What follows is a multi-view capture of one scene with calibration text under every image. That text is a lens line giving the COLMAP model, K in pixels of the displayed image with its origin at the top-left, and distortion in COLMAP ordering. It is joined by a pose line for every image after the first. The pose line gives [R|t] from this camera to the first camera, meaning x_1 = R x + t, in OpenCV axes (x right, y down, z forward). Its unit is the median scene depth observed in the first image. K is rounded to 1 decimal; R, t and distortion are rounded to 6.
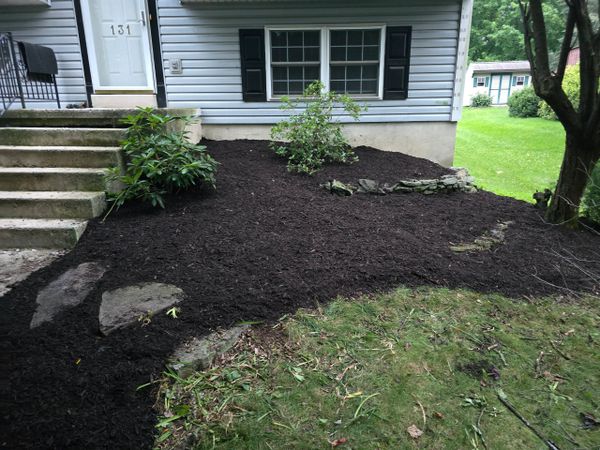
lens RADIAL K [[407.3, 0, 300.0], [0, 407.3, 225.0], [0, 0, 1]] dist [0.067851, -0.061265]
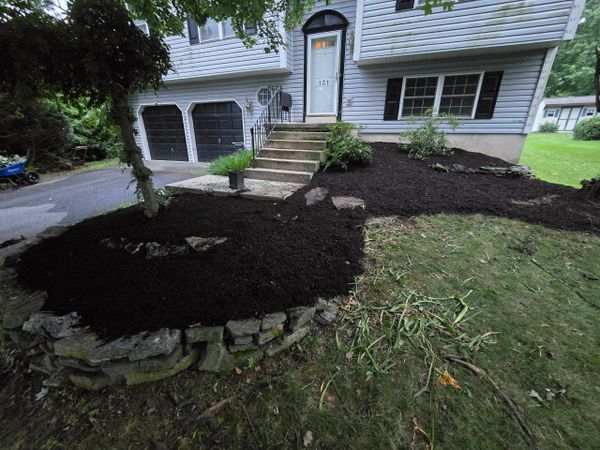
lens RADIAL K [[246.0, 0, 300.0], [0, 246.0, 225.0], [0, 0, 1]] dist [0.000221, 0.000622]
pose [[0.937011, 0.135083, -0.322123, -0.075347], [-0.107905, 0.989031, 0.100872, 0.087842], [0.332216, -0.059759, 0.941308, -0.172630]]
